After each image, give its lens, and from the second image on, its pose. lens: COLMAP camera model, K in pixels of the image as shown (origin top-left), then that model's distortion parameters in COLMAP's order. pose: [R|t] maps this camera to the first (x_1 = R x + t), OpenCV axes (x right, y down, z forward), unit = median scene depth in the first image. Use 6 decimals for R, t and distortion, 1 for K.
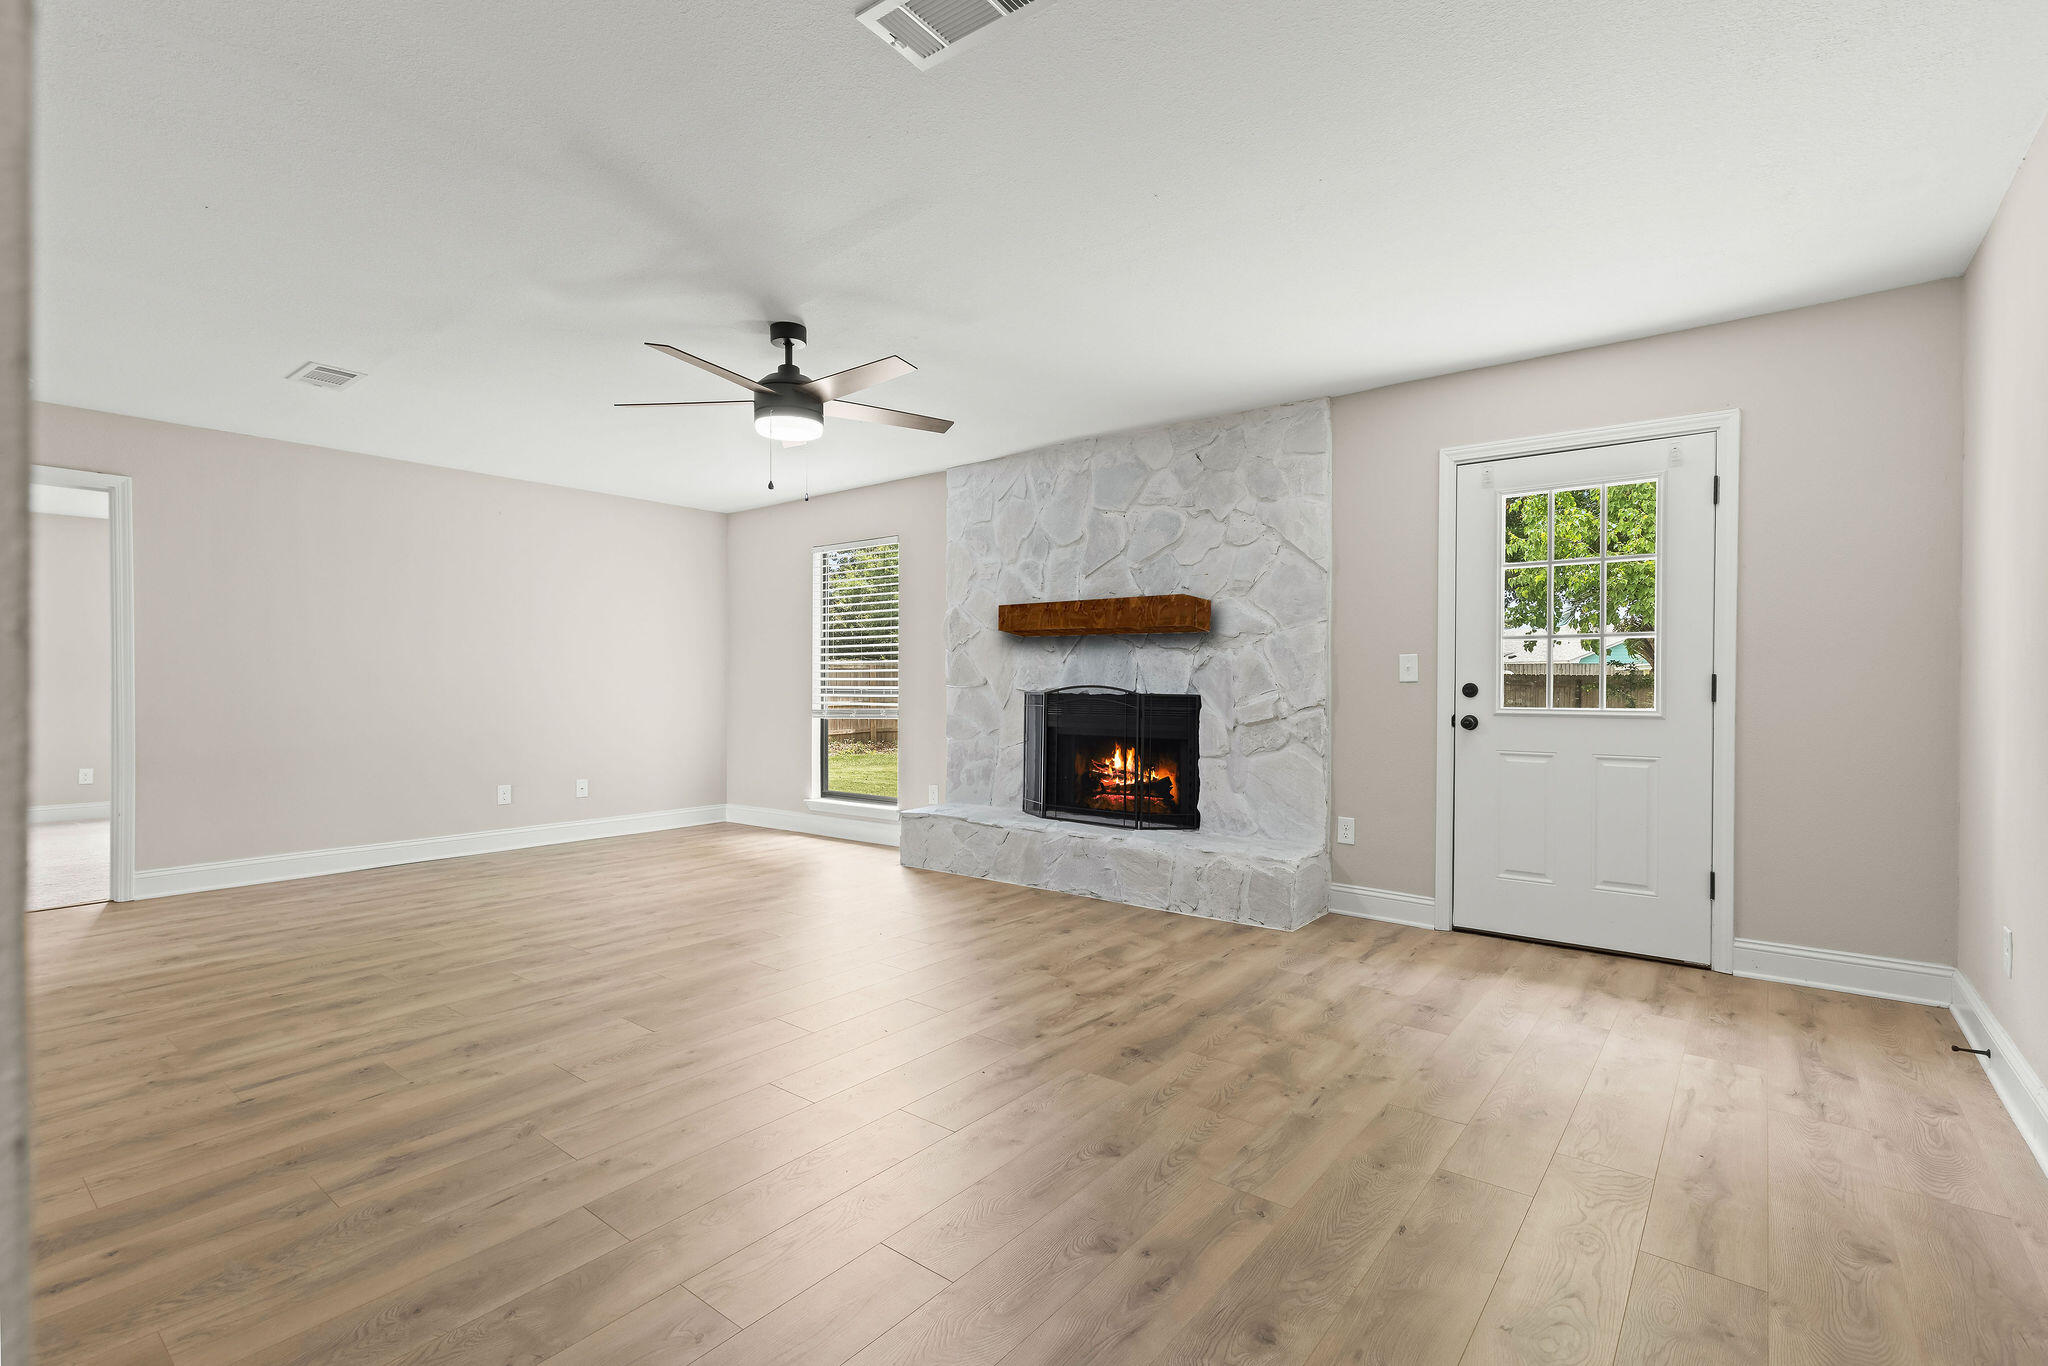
lens RADIAL K [[931.2, 0, 1034.2], [0, 931.2, 692.7], [0, 0, 1]] dist [0.005312, 0.000649]
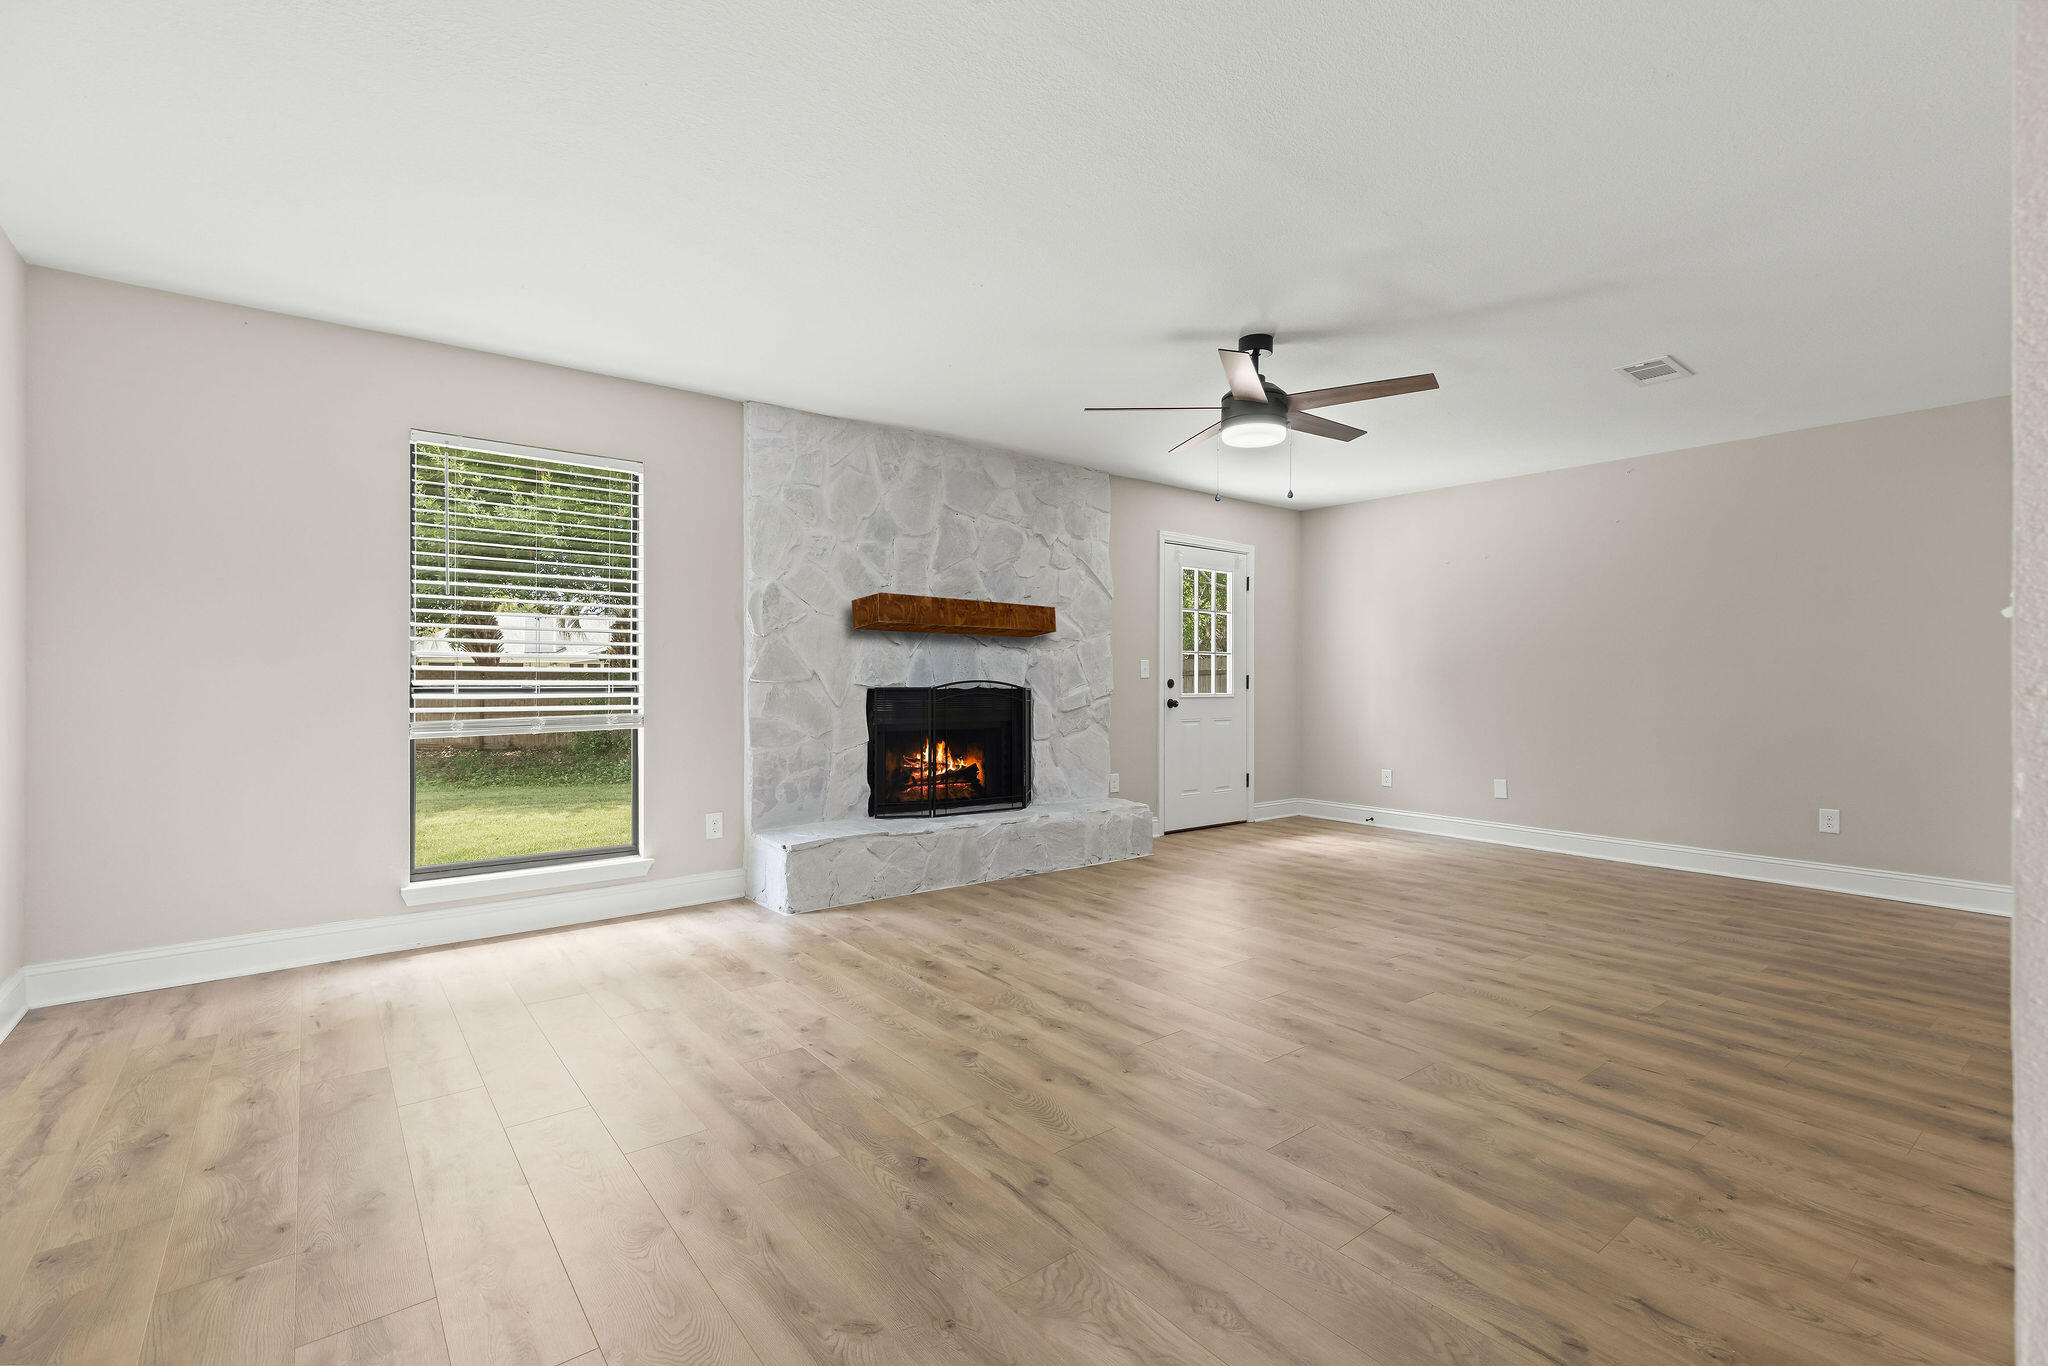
lens RADIAL K [[916.9, 0, 1024.8], [0, 916.9, 679.8], [0, 0, 1]] dist [0.002973, 0.000432]
pose [[0.239959, 0.000012, 0.970783, -1.180440], [0.004805, 0.999988, -0.001200, -0.008769], [-0.970771, 0.004952, 0.239956, 0.896596]]
